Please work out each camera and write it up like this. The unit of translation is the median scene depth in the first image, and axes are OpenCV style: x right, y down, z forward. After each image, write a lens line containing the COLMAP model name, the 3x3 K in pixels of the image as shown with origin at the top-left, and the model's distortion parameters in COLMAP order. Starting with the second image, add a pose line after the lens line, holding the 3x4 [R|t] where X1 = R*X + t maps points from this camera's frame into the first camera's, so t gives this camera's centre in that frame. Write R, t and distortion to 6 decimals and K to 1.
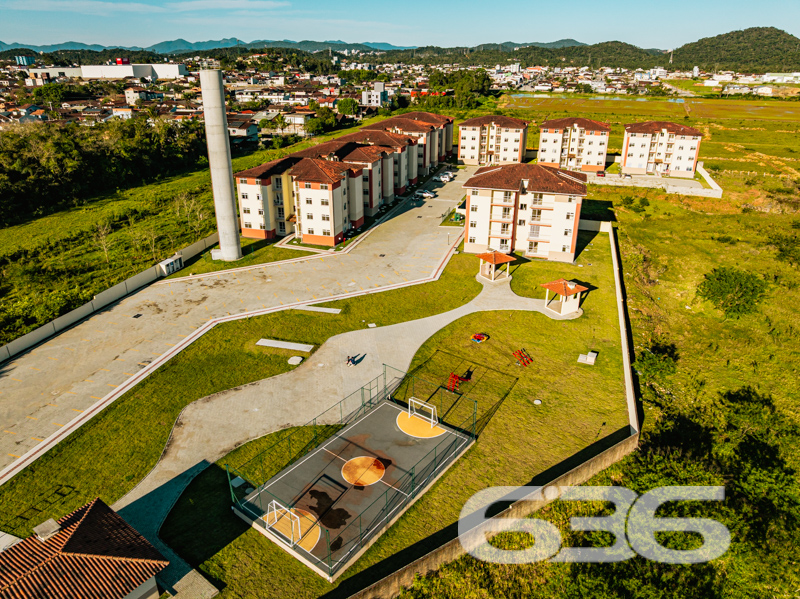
lens RADIAL K [[565.5, 0, 400.0], [0, 565.5, 299.5], [0, 0, 1]] dist [-0.036136, -0.003700]
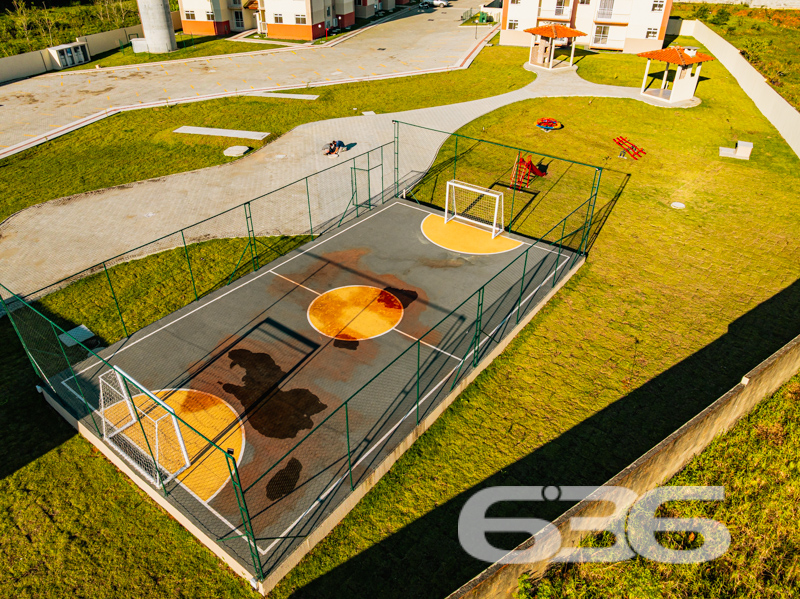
lens RADIAL K [[565.5, 0, 400.0], [0, 565.5, 299.5], [0, 0, 1]] dist [-0.036136, -0.003700]
pose [[0.999936, -0.001282, 0.011203, -0.024673], [-0.000651, 0.985302, 0.170820, 0.154185], [-0.011258, -0.170817, 0.985239, 0.394389]]
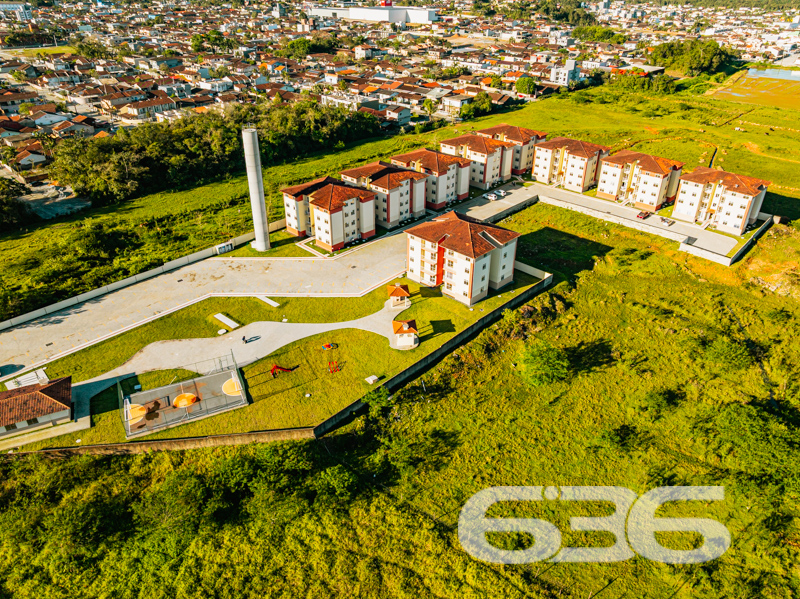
lens RADIAL K [[565.5, 0, 400.0], [0, 565.5, 299.5], [0, 0, 1]] dist [-0.036136, -0.003700]
pose [[0.891439, 0.232113, -0.389179, 0.916311], [-0.185741, 0.970551, 0.153401, -0.341213], [0.413325, -0.064461, 0.908299, -0.322991]]
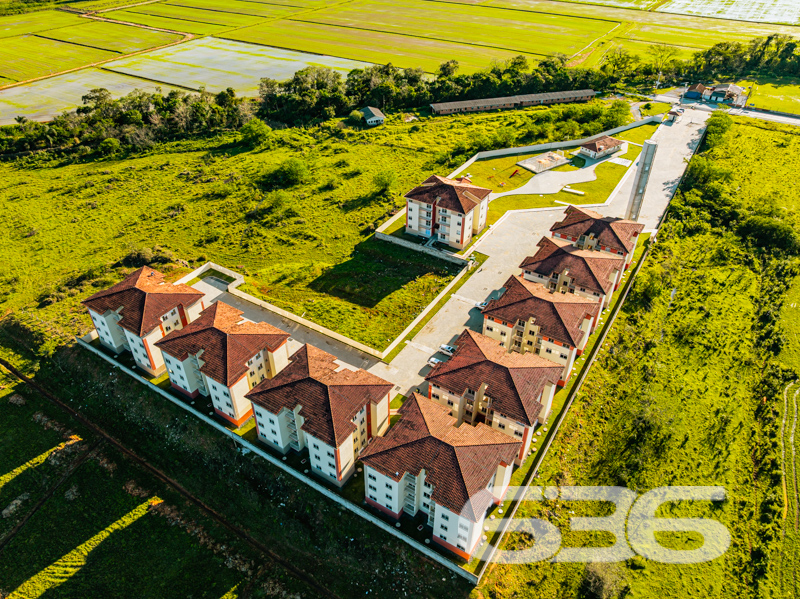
lens RADIAL K [[565.5, 0, 400.0], [0, 565.5, 299.5], [0, 0, 1]] dist [-0.036136, -0.003700]
pose [[-0.964292, -0.161248, 0.210096, -0.050007], [0.103962, 0.499149, 0.860257, -2.159263], [-0.243584, 0.851381, -0.464561, 2.989568]]
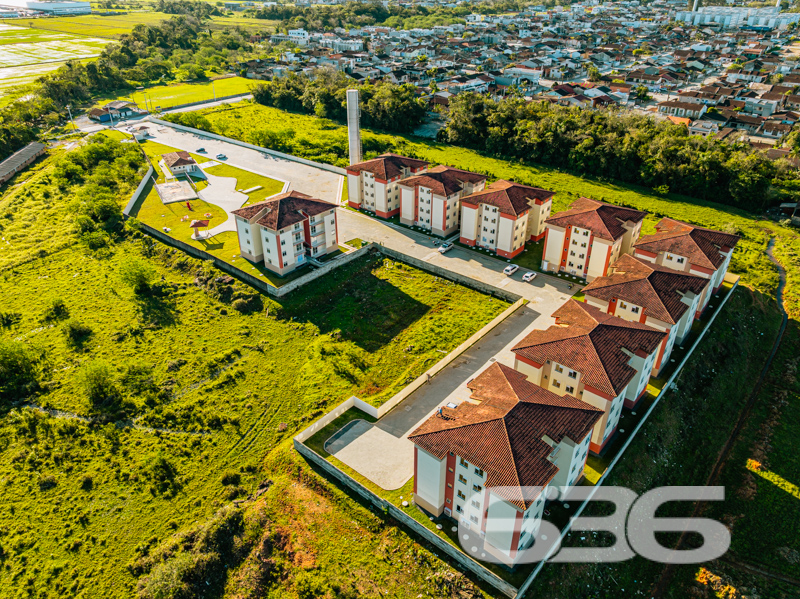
lens RADIAL K [[565.5, 0, 400.0], [0, 565.5, 299.5], [0, 0, 1]] dist [-0.036136, -0.003700]
pose [[-0.394601, 0.469835, -0.789649, 1.908817], [-0.368387, 0.706400, 0.604392, -1.446732], [0.841773, 0.529390, -0.105665, 2.178346]]
